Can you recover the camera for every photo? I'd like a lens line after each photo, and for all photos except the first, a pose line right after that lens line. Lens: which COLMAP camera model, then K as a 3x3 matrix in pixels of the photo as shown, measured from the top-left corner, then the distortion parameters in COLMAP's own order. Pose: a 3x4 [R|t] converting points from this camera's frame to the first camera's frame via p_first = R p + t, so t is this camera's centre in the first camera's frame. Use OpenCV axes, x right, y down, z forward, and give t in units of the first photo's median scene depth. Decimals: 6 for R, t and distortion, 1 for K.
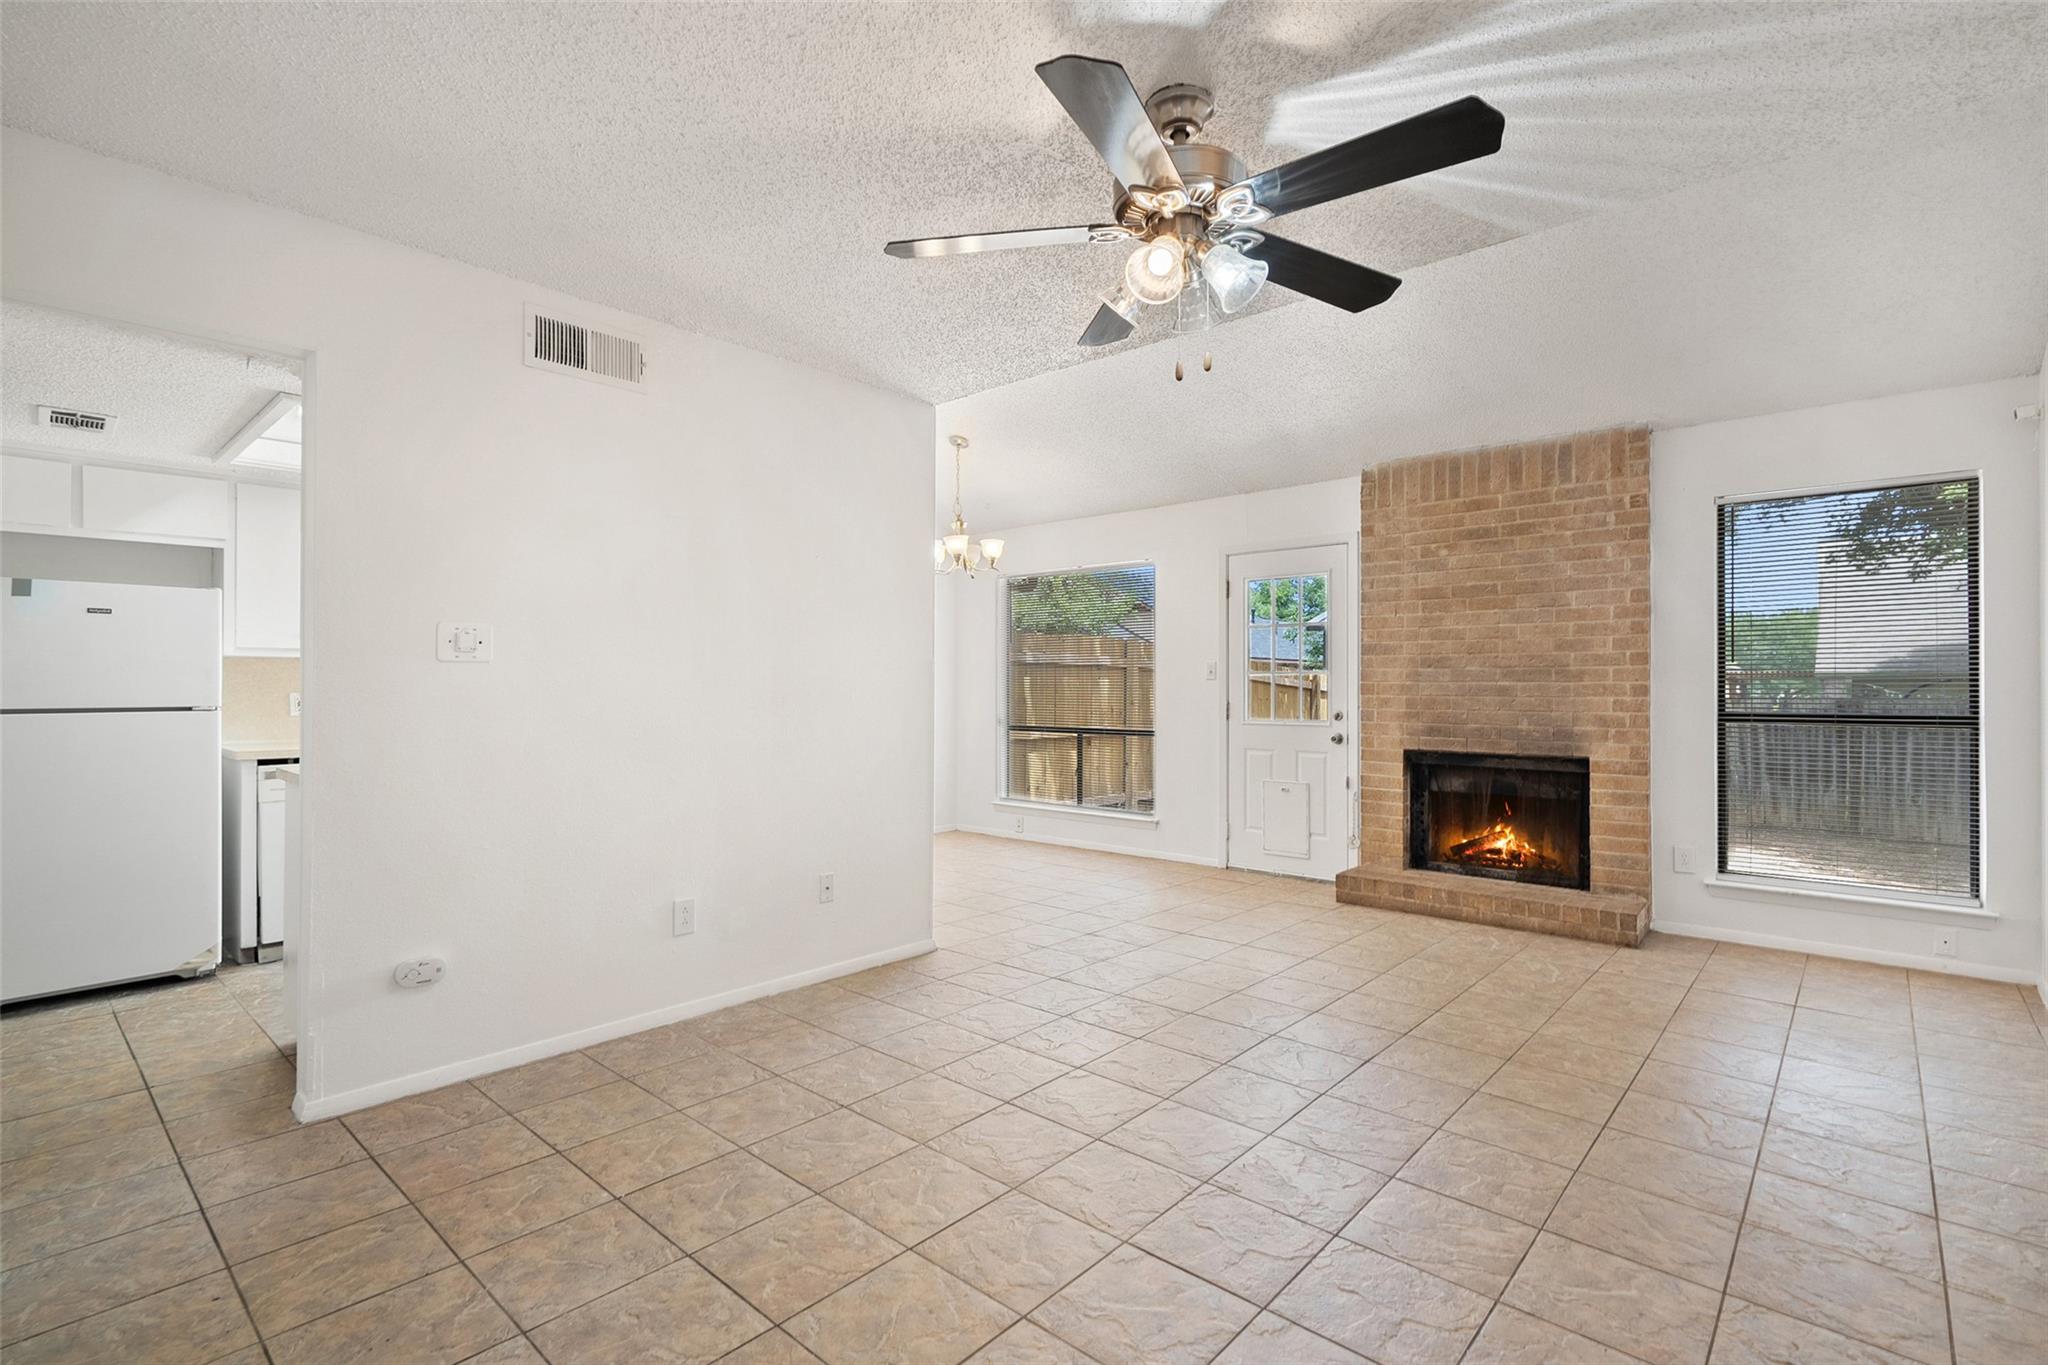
lens RADIAL K [[940.0, 0, 1024.0], [0, 940.0, 682.5], [0, 0, 1]] dist [0.001163, 0.000082]
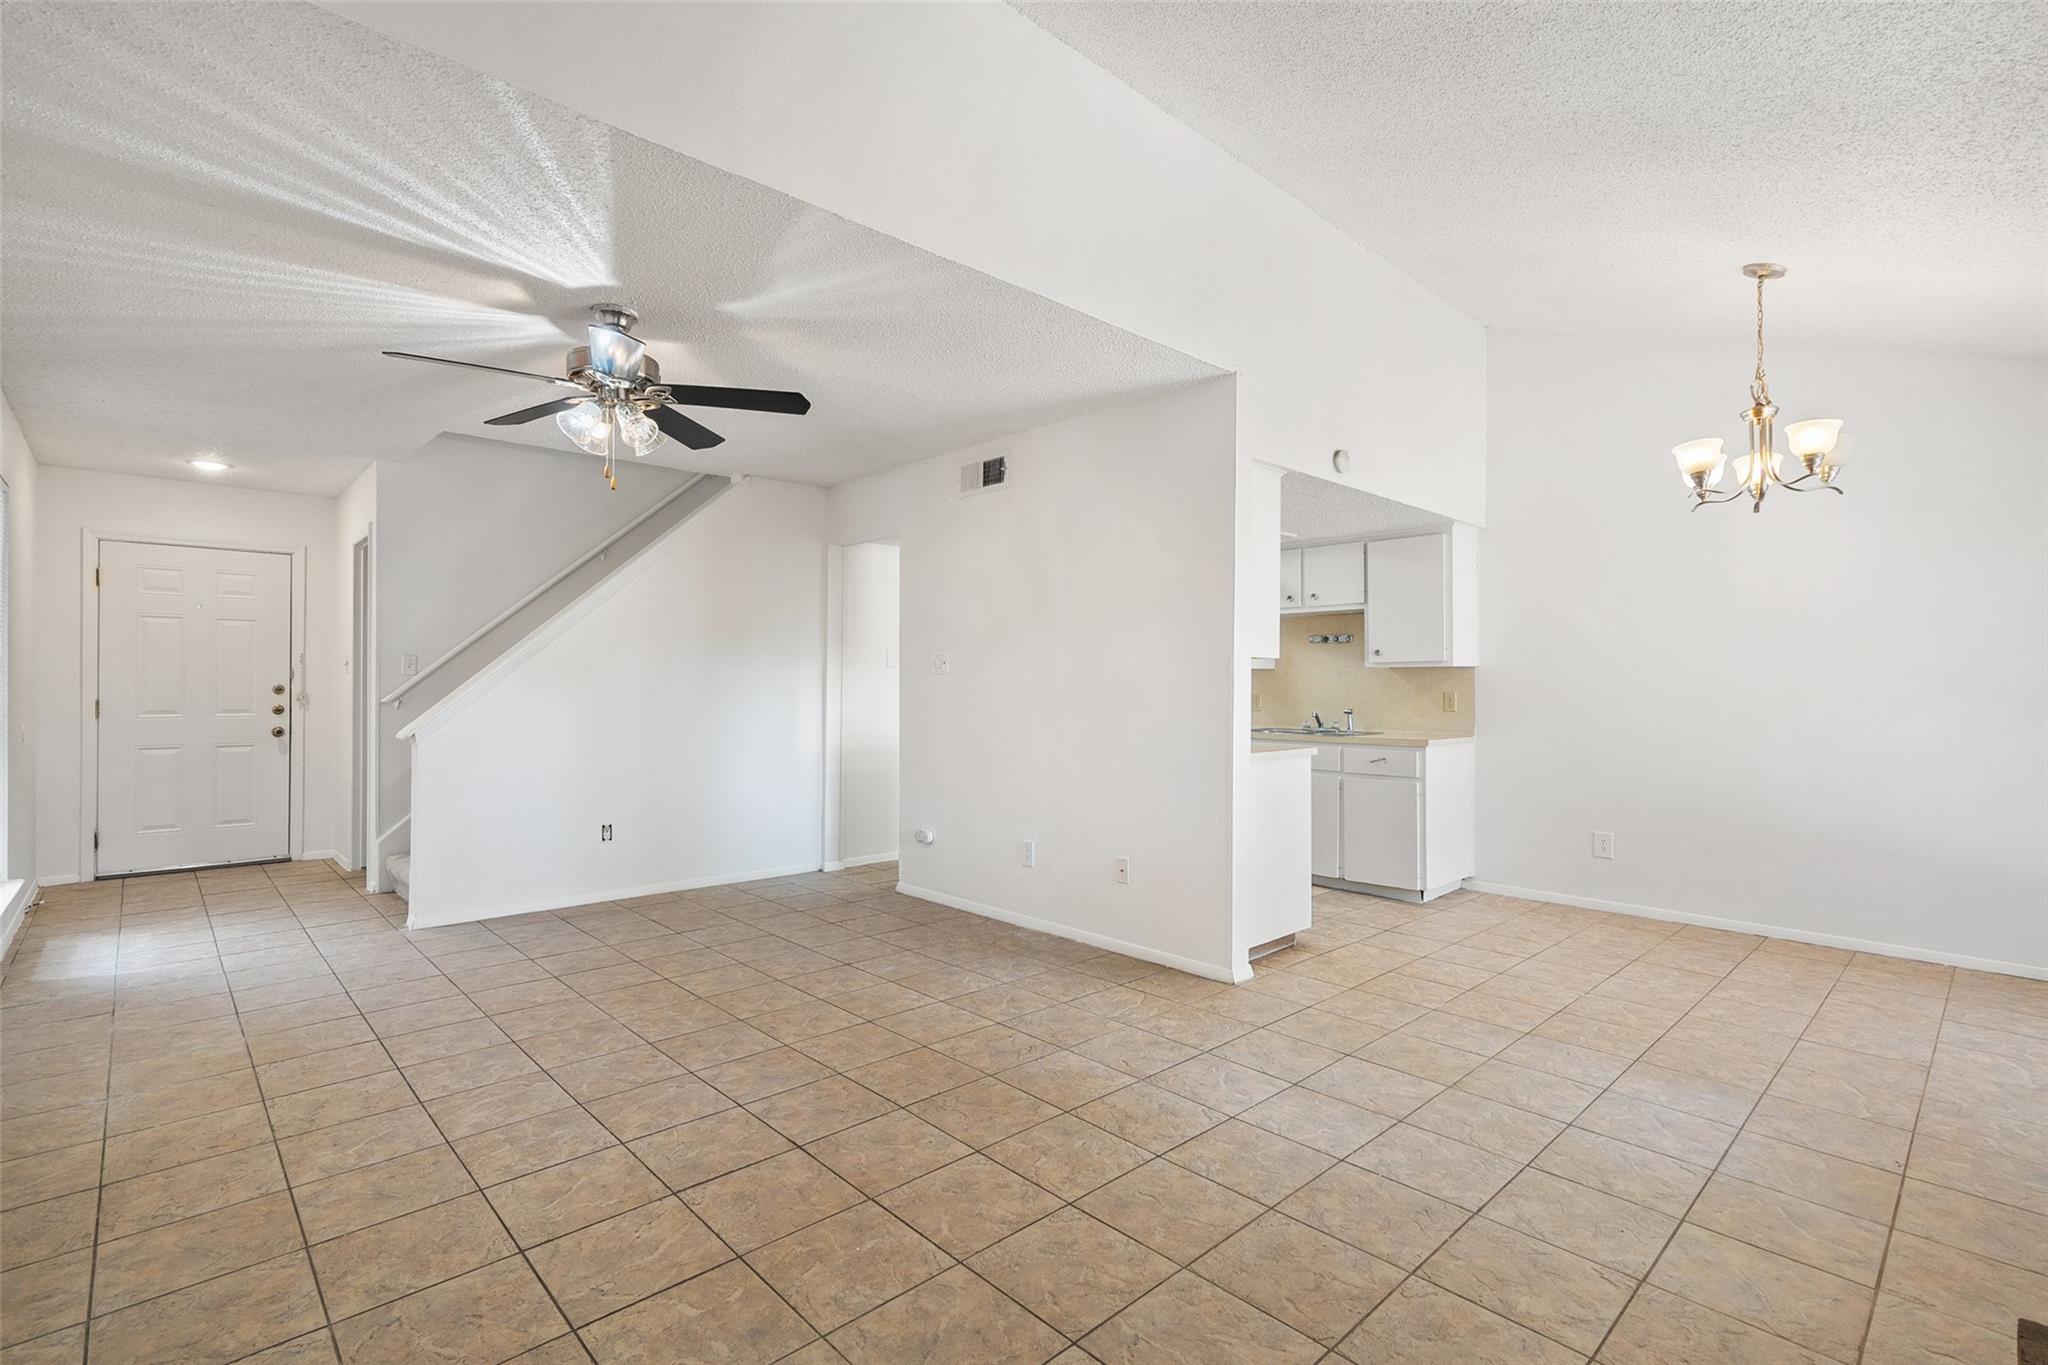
lens RADIAL K [[940.0, 0, 1024.0], [0, 940.0, 682.5], [0, 0, 1]] dist [0.001163, 0.000082]
pose [[-0.081091, -0.009687, -0.996660, 0.661411], [-0.000092, 0.999953, -0.009711, 0.007559], [0.996707, -0.000695, -0.081088, 0.719202]]
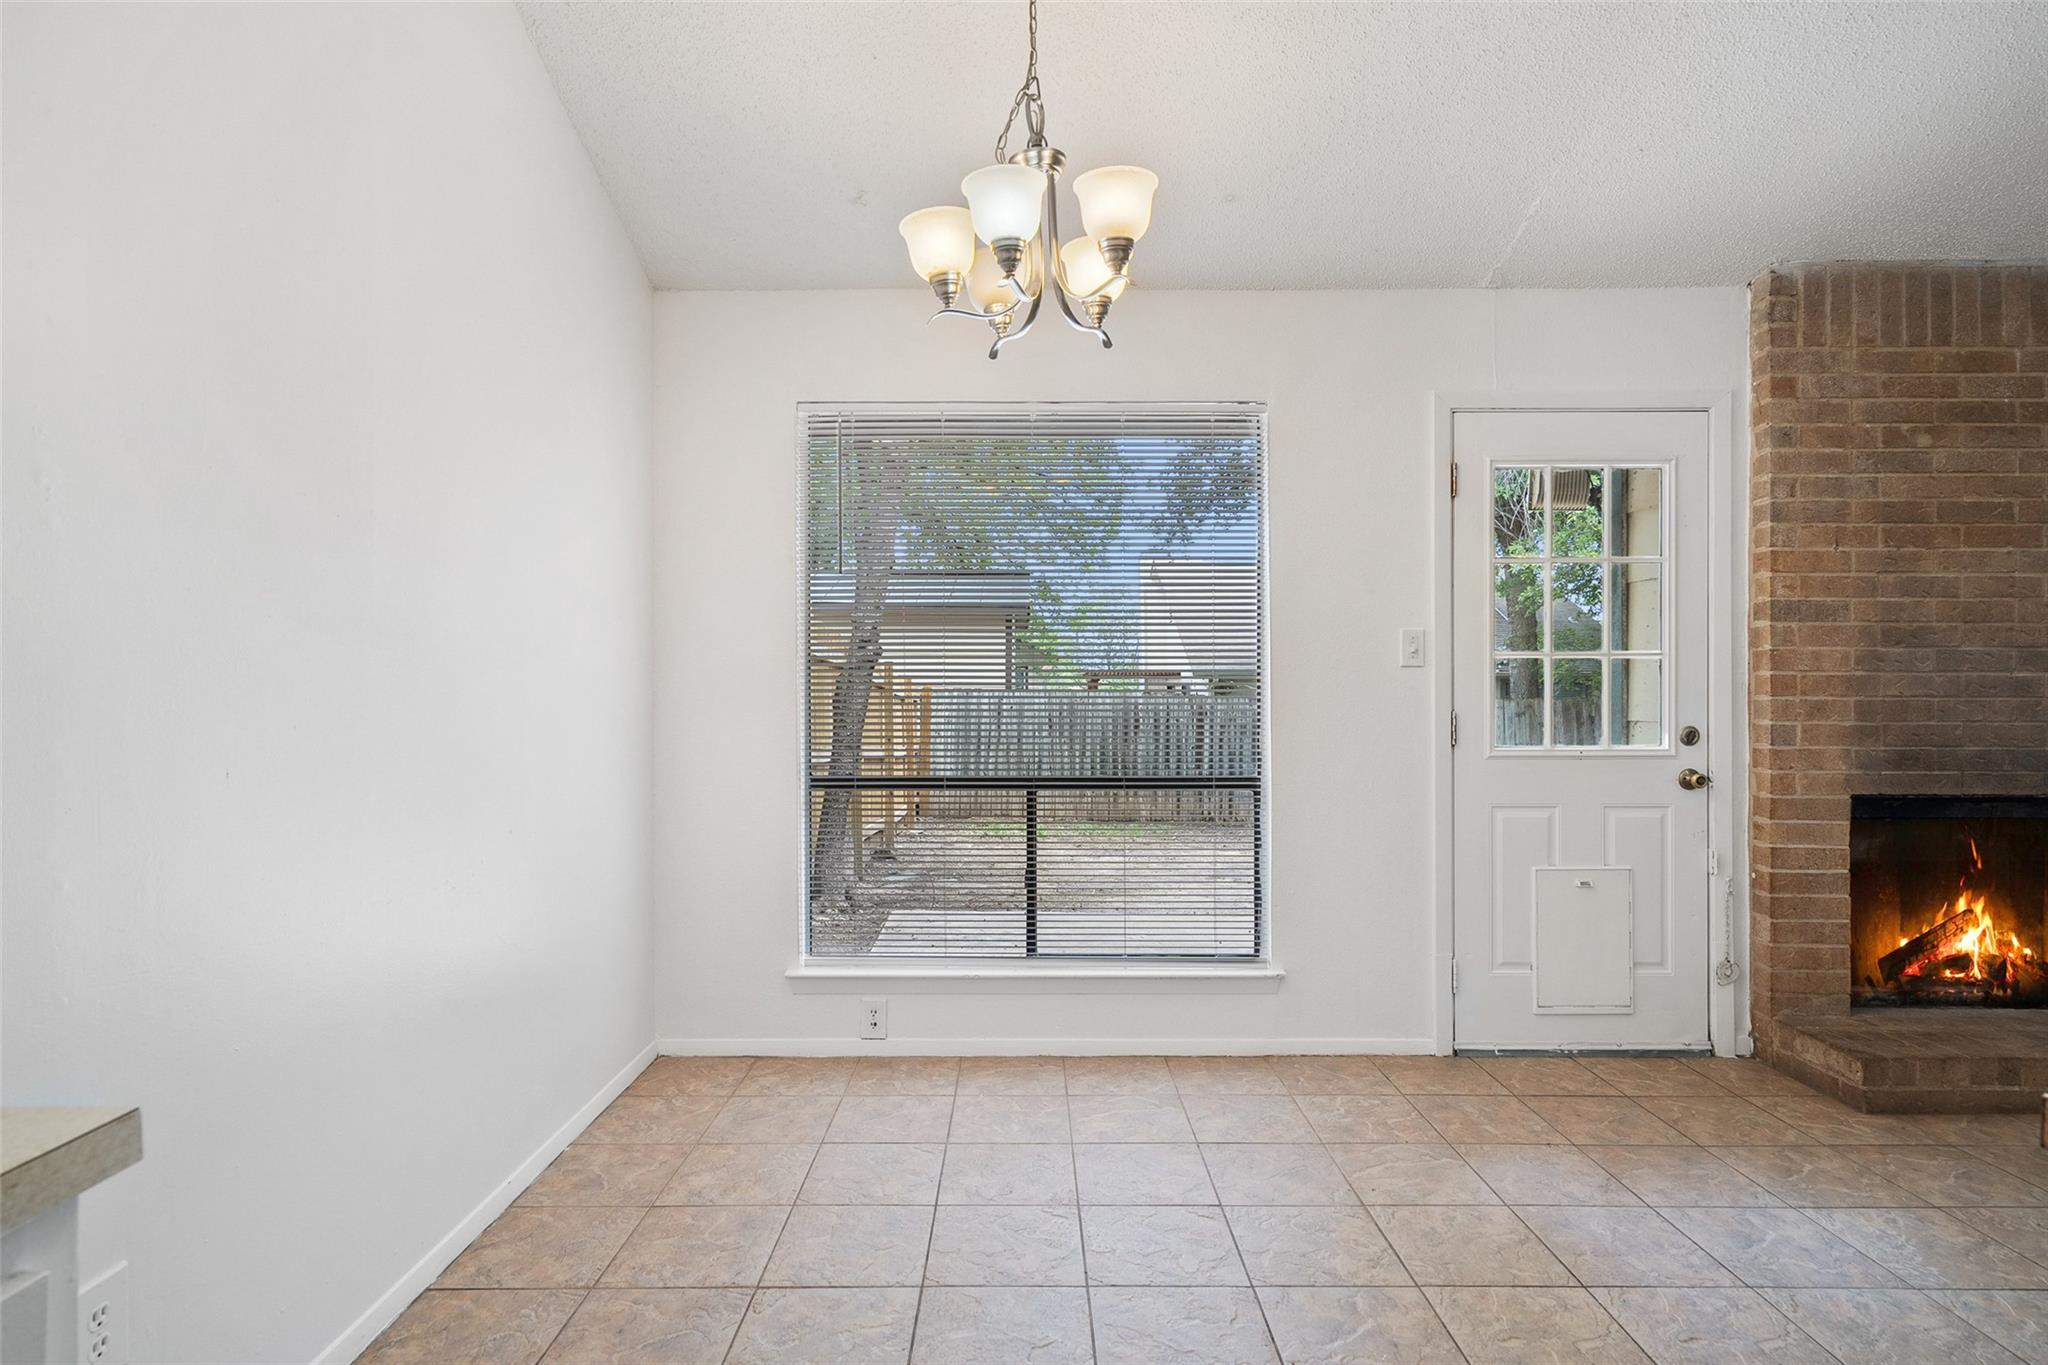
lens RADIAL K [[1037.8, 0, 1024.0], [0, 1037.8, 682.5], [0, 0, 1]] dist [-0.000812, -0.000559]
pose [[0.748294, -0.009466, 0.663299, -0.365677], [-0.000793, 0.999885, 0.015164, -0.003119], [-0.663367, -0.011873, 0.748200, 0.894177]]
